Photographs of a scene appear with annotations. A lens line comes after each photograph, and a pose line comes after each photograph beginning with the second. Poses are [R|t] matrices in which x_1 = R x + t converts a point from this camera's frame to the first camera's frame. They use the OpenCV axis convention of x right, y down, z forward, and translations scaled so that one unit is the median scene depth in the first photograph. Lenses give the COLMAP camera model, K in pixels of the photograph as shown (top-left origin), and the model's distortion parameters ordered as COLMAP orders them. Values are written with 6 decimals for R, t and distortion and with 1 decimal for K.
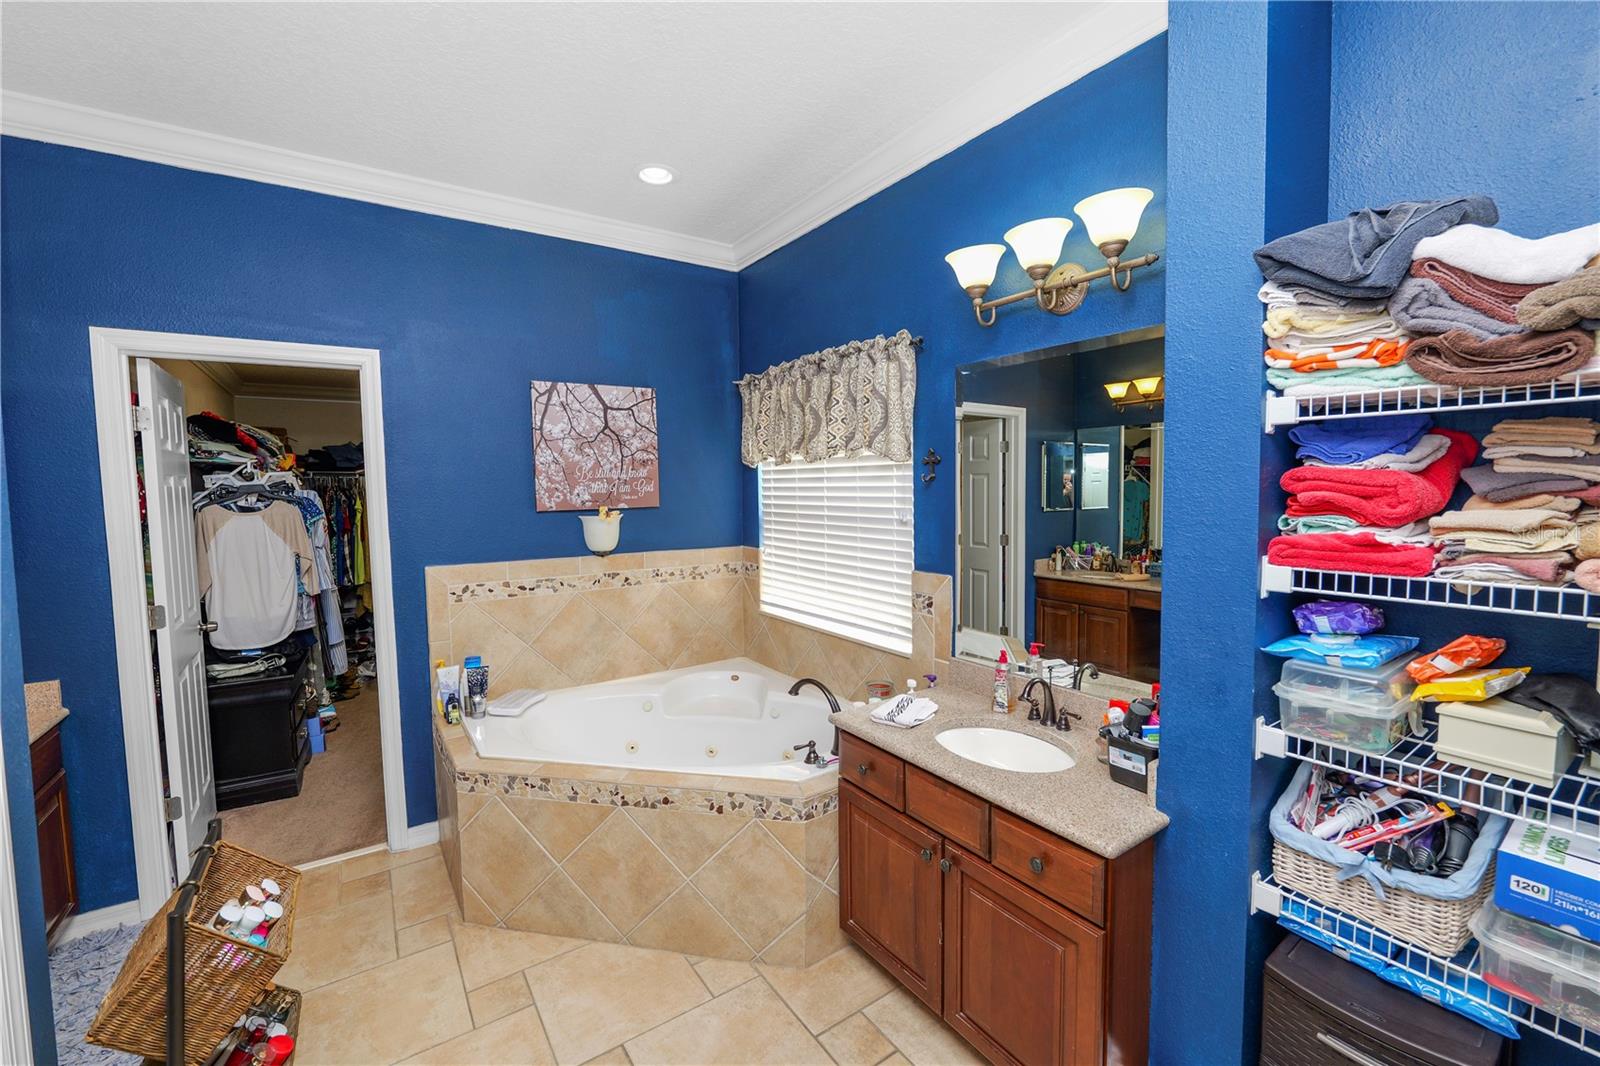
lens RADIAL K [[649.6, 0, 800.2], [0, 649.6, 527.9], [0, 0, 1]] dist [-0.010984, 0.000177]
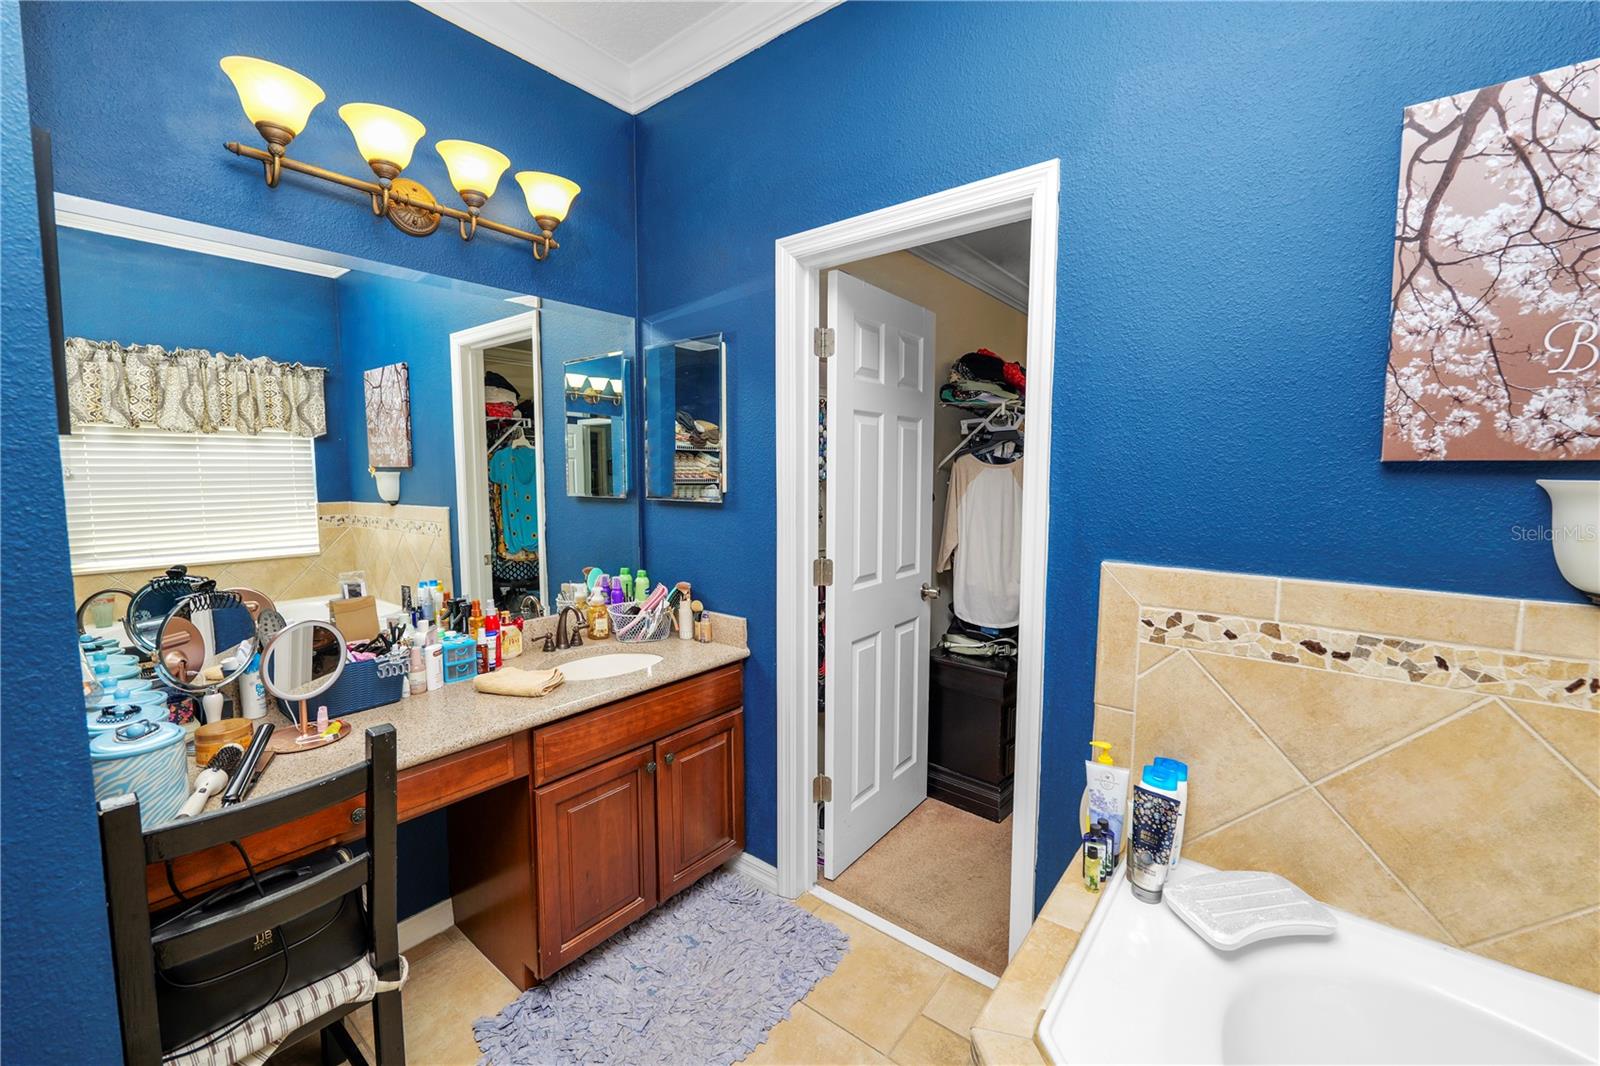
lens RADIAL K [[649.6, 0, 803.0], [0, 649.6, 528.1], [0, 0, 1]] dist [-0.010984, 0.000177]
pose [[0.284557, 0.100408, -0.953386, -0.135746], [-0.070872, 0.993982, 0.083531, 0.006141], [0.956036, 0.043799, 0.289960, 0.560368]]
